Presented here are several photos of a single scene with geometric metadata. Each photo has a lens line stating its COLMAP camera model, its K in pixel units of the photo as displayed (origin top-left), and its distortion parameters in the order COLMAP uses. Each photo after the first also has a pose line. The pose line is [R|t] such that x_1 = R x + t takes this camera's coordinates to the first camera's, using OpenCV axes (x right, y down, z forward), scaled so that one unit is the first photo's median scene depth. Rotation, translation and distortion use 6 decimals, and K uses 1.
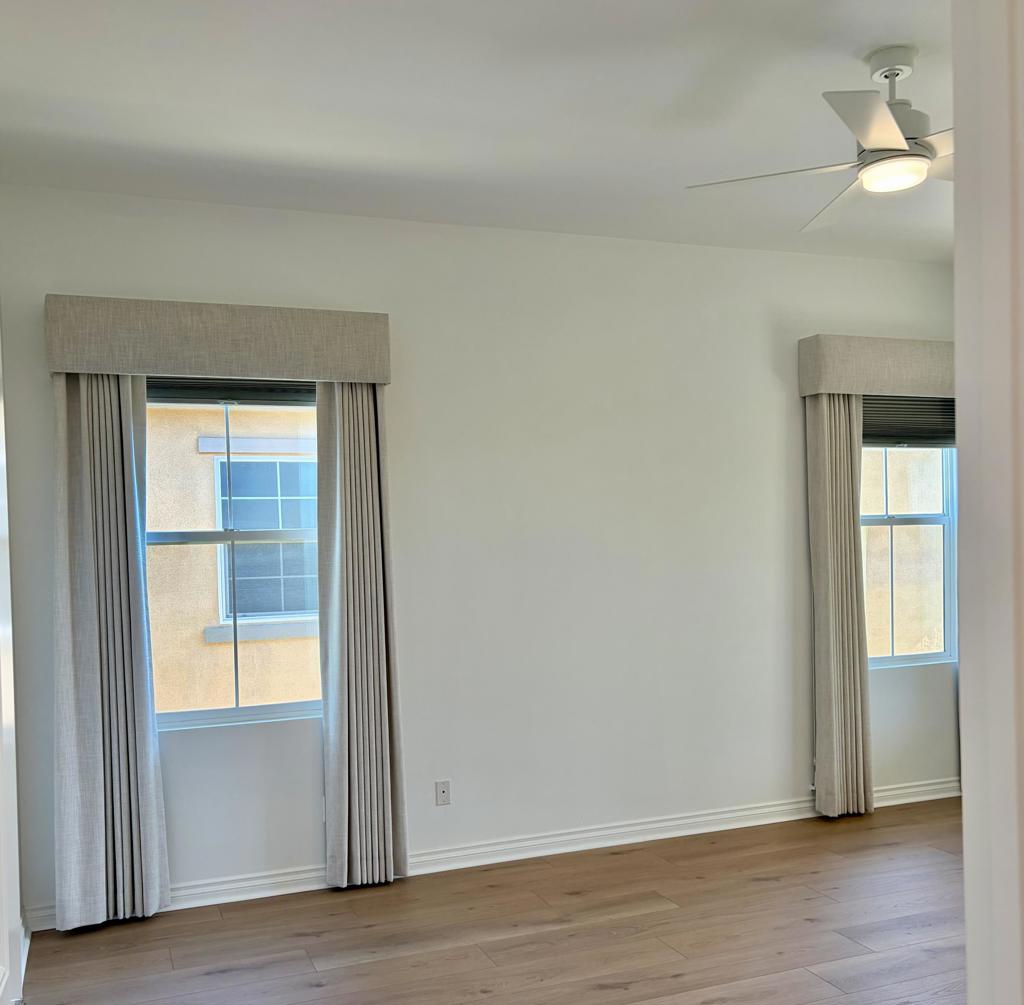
lens RADIAL K [[1042.9, 0, 512.0], [0, 1042.9, 502.5], [0, 0, 1]] dist [-0.006514, -0.002823]
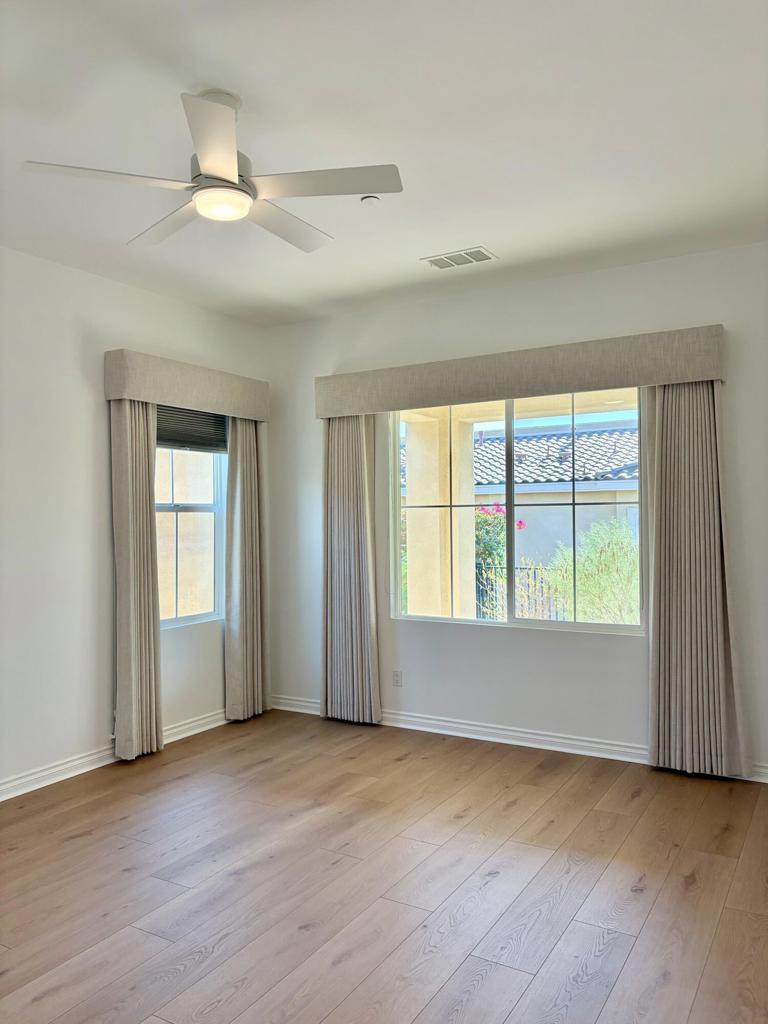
lens RADIAL K [[770.5, 0, 384.0], [0, 770.5, 512.0], [0, 0, 1]] dist [0.037631, -0.034183]
pose [[0.790515, 0.020711, 0.612092, -0.005445], [-0.032956, 0.999419, 0.008746, 0.006766], [-0.611555, -0.027086, 0.790738, 0.141542]]
